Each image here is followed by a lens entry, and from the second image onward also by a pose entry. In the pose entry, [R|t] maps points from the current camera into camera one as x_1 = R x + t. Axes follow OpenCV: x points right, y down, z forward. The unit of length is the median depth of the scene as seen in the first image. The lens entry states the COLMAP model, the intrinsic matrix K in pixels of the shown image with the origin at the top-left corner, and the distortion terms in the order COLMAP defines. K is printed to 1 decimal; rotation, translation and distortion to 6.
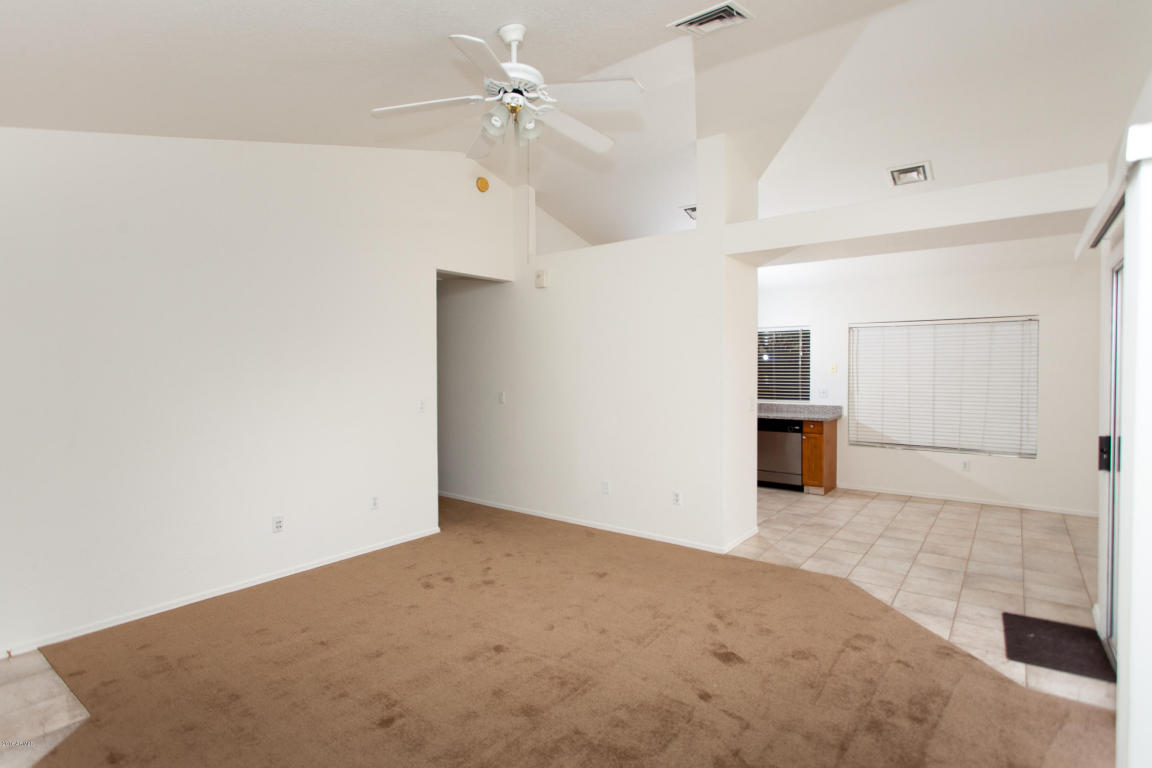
lens RADIAL K [[565.6, 0, 579.4], [0, 565.6, 383.5], [0, 0, 1]] dist [0.001032, 0.000234]
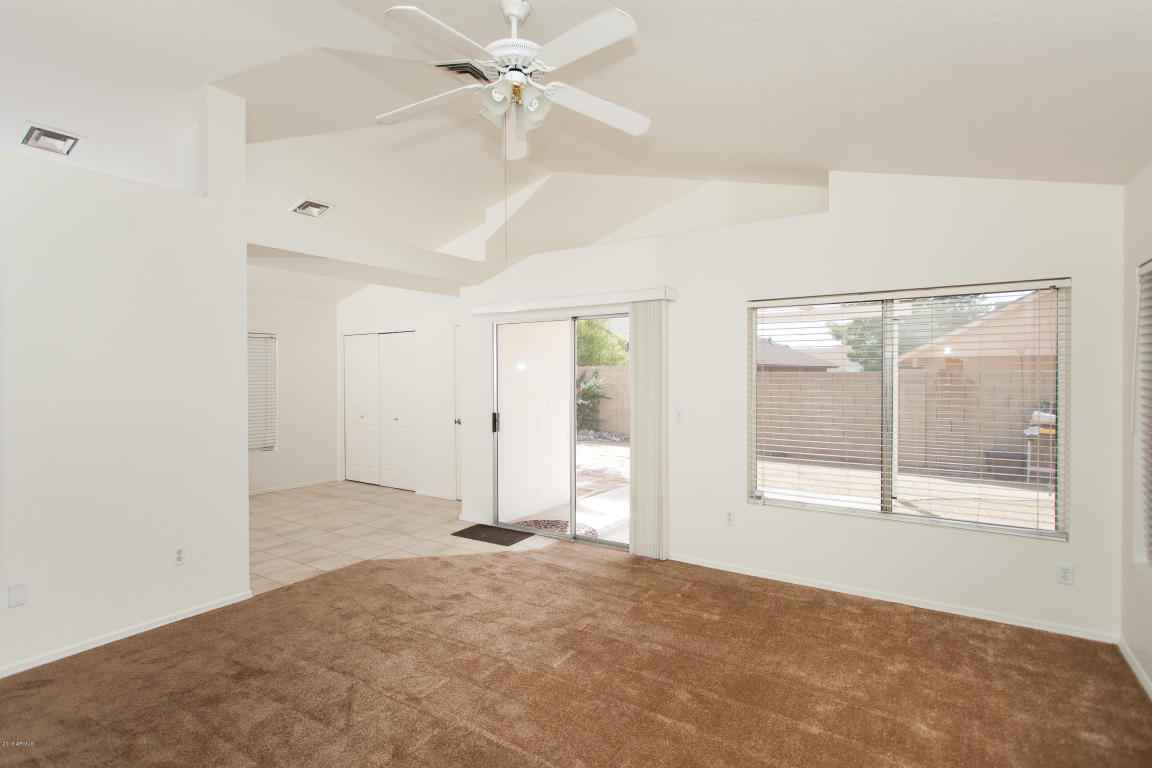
lens RADIAL K [[565.6, 0, 579.4], [0, 565.6, 383.5], [0, 0, 1]] dist [0.001032, 0.000234]
pose [[-0.077444, -0.012605, 0.996917, -0.916382], [0.018744, 0.999725, 0.014097, -0.023944], [-0.996821, 0.019778, -0.077186, 0.867875]]
